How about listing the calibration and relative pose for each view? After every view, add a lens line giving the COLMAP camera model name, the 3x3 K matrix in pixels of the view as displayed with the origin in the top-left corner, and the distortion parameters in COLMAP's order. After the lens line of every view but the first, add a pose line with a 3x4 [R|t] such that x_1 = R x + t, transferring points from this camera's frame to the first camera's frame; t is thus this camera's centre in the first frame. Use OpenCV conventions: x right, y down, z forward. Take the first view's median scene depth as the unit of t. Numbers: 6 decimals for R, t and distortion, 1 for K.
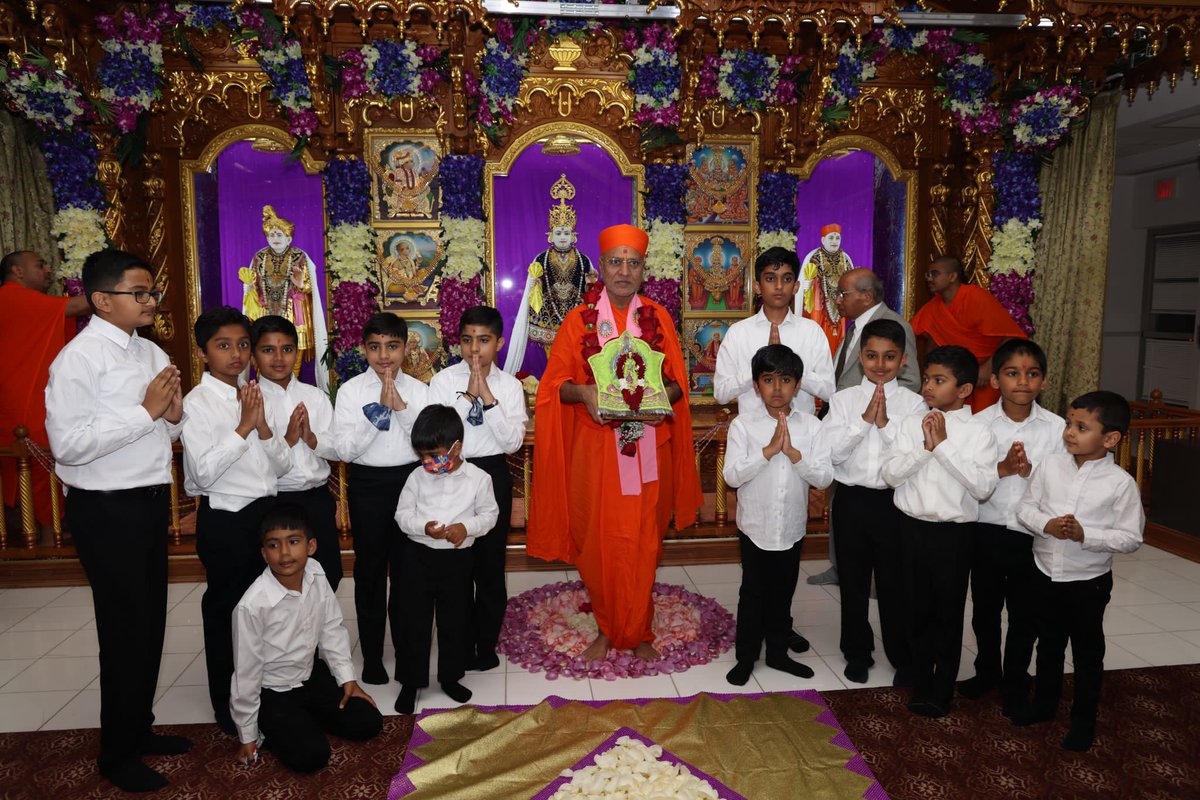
lens RADIAL K [[835.4, 0, 600.0], [0, 835.4, 400.0], [0, 0, 1]] dist [-0.054467, 0.005629]
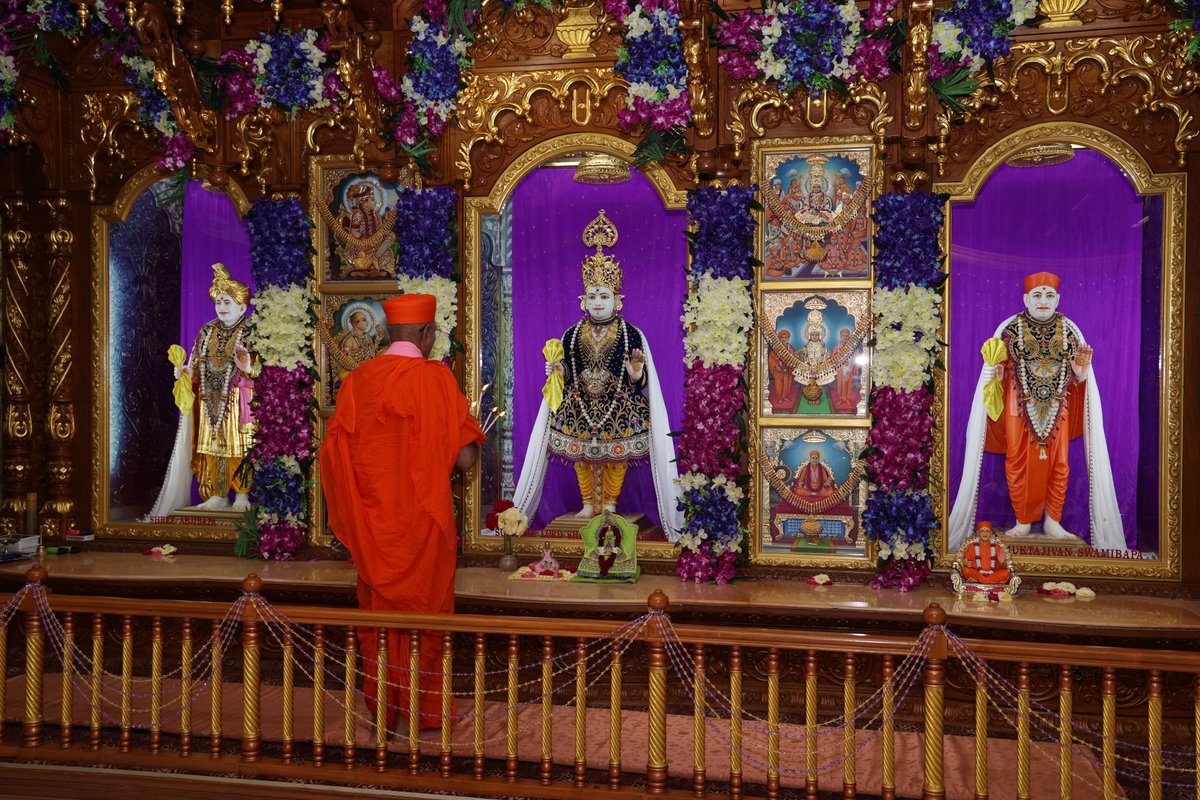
lens RADIAL K [[1111.0, 0, 600.0], [0, 1111.0, 400.0], [0, 0, 1]] dist [0.029504, 0.001781]
pose [[0.948692, 0.014586, -0.315866, 0.263043], [-0.046980, 0.994350, -0.095185, -0.033400], [0.312693, 0.105141, 0.944017, 0.172370]]
